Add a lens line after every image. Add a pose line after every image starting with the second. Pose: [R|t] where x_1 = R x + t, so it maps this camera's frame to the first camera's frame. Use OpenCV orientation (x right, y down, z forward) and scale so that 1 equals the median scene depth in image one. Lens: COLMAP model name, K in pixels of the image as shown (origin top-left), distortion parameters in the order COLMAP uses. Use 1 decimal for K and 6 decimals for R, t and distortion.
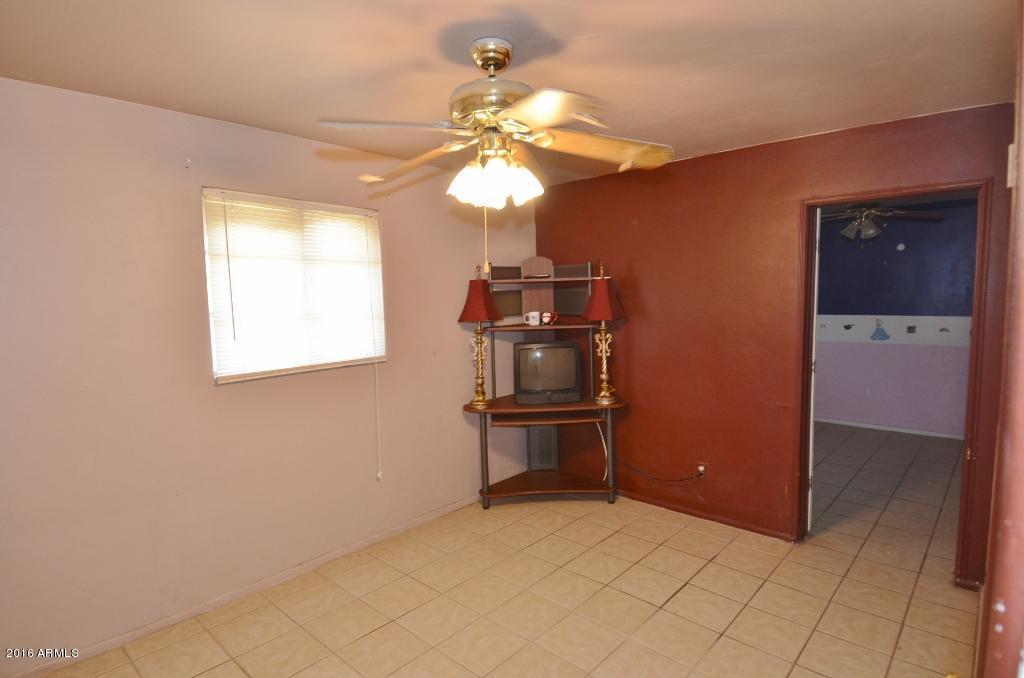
lens RADIAL K [[538.4, 0, 512.8], [0, 538.4, 336.1], [0, 0, 1]] dist [-0.004181, -0.008575]
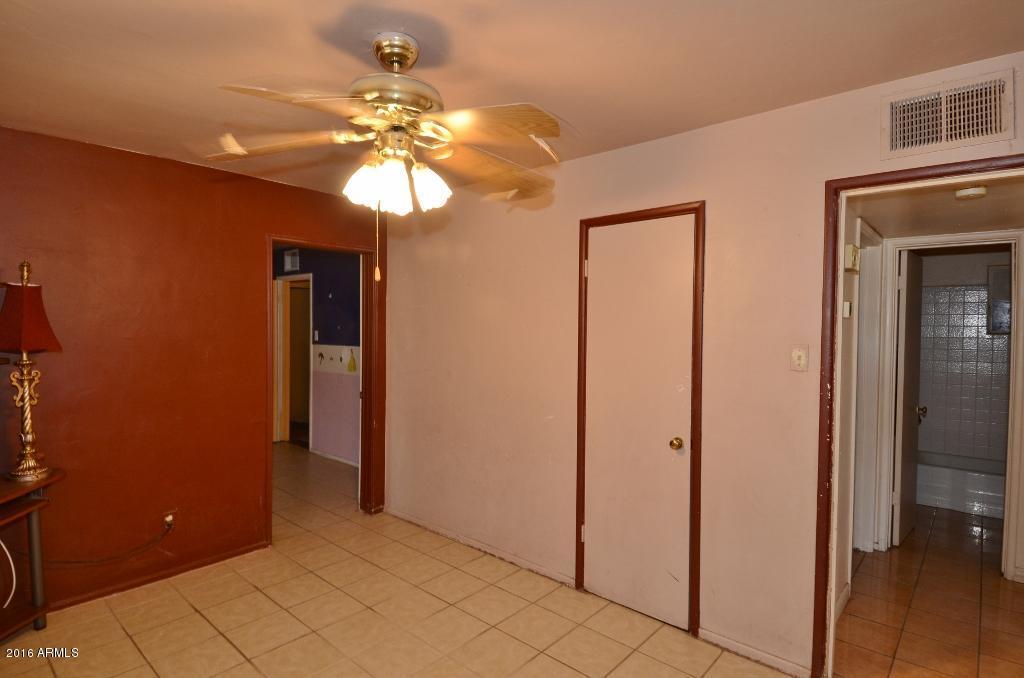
lens RADIAL K [[538.4, 0, 512.7], [0, 538.4, 340.4], [0, 0, 1]] dist [-0.004181, -0.008575]
pose [[-0.030579, -0.008336, 0.999498, -0.496709], [0.072858, 0.997287, 0.010547, -0.005188], [-0.996873, 0.073143, -0.029889, 0.440215]]
